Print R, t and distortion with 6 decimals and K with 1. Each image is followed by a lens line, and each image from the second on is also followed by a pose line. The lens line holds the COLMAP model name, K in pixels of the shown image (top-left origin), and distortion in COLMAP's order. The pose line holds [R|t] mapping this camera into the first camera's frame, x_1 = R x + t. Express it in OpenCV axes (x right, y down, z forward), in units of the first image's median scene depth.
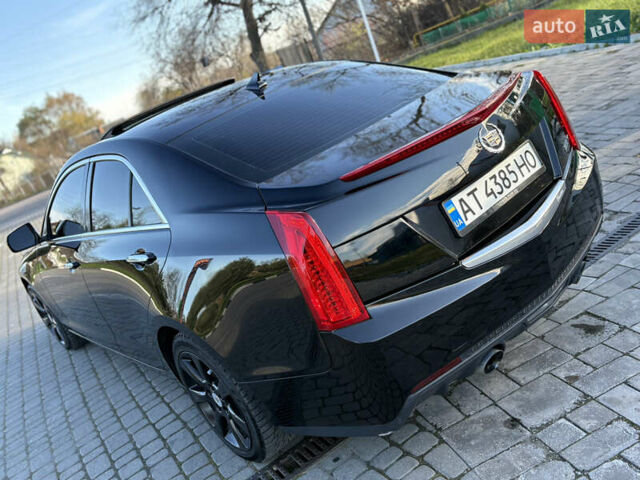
lens RADIAL K [[579.0, 0, 320.0], [0, 579.0, 240.0], [0, 0, 1]] dist [-0.053238, 0.140601]
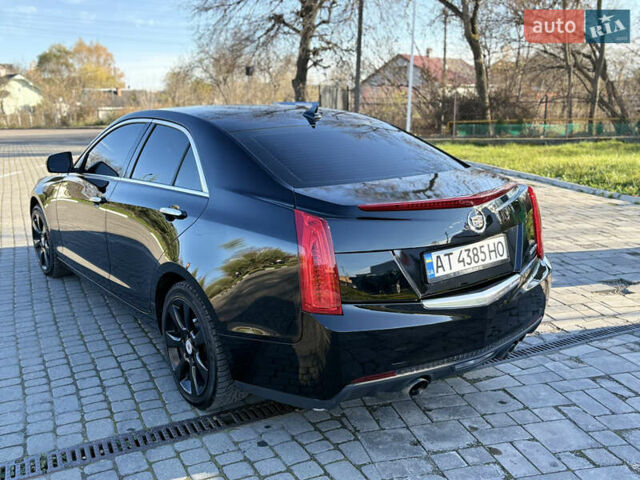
lens RADIAL K [[593.6, 0, 320.0], [0, 593.6, 240.0], [0, 0, 1]] dist [0.021226, -0.019467]
pose [[0.932774, 0.359354, 0.028227, -0.035784], [-0.356124, 0.930832, -0.082019, 0.066876], [-0.055749, 0.066453, 0.996231, -0.208367]]
